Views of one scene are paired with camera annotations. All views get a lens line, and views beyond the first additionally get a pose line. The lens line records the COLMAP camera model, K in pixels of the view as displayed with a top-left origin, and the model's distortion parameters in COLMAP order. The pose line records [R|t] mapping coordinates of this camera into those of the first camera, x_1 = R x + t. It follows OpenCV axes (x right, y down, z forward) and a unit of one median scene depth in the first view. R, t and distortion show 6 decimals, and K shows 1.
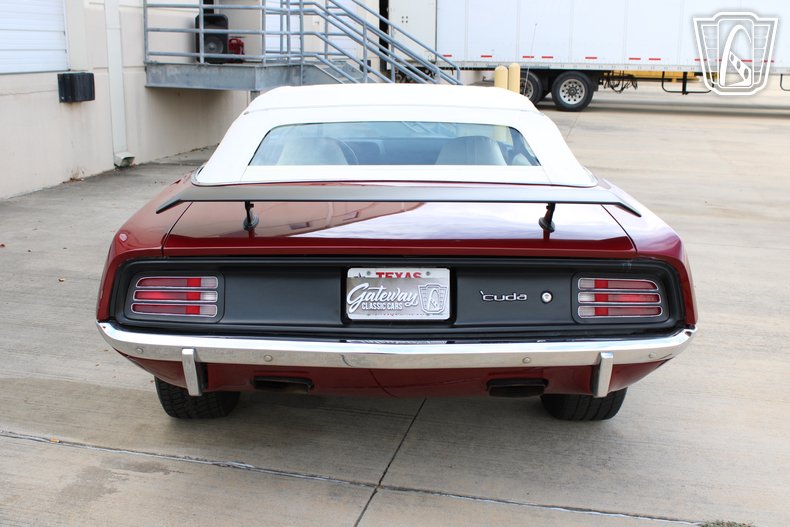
lens RADIAL K [[864.0, 0, 384.9], [0, 864.0, 256.4], [0, 0, 1]] dist [-0.071185, 0.000000]
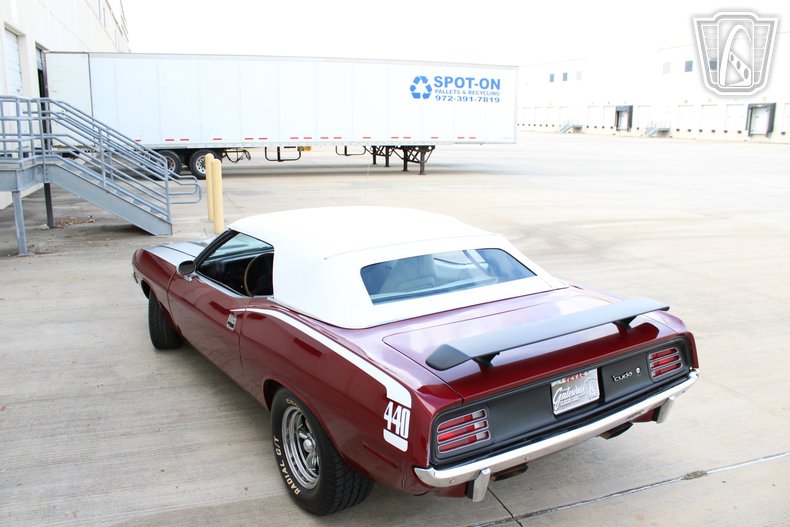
lens RADIAL K [[645.1, 0, 378.1], [0, 645.1, 262.0], [0, 0, 1]] dist [-0.135143, 0.087877]
pose [[0.846635, -0.114757, 0.519654, -0.626732], [0.124381, 0.992098, 0.016443, -0.180643], [-0.517435, 0.050714, 0.854218, 0.187063]]
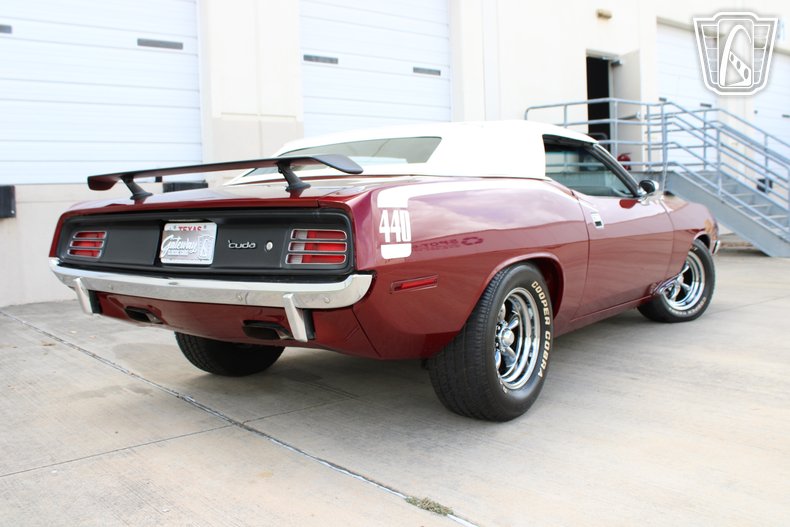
lens RADIAL K [[737.0, 0, 401.1], [0, 737.0, 250.3], [0, 0, 1]] dist [-0.089093, 0.000000]
pose [[0.806801, 0.004886, -0.590804, 0.698958], [-0.100071, 0.986648, -0.128497, 0.124129], [0.582287, 0.162794, 0.796517, 0.258349]]
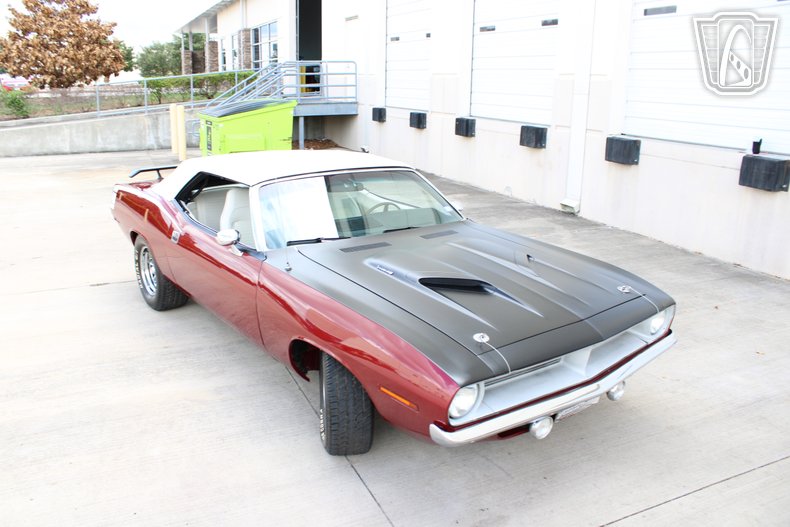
lens RADIAL K [[659.4, 0, 402.8], [0, 659.4, 275.4], [0, 0, 1]] dist [-0.128142, 0.067041]
pose [[-0.775612, 0.167139, -0.608680, 0.775362], [-0.164974, 0.877110, 0.451067, -0.732789], [0.609270, 0.450270, -0.652723, 2.548073]]
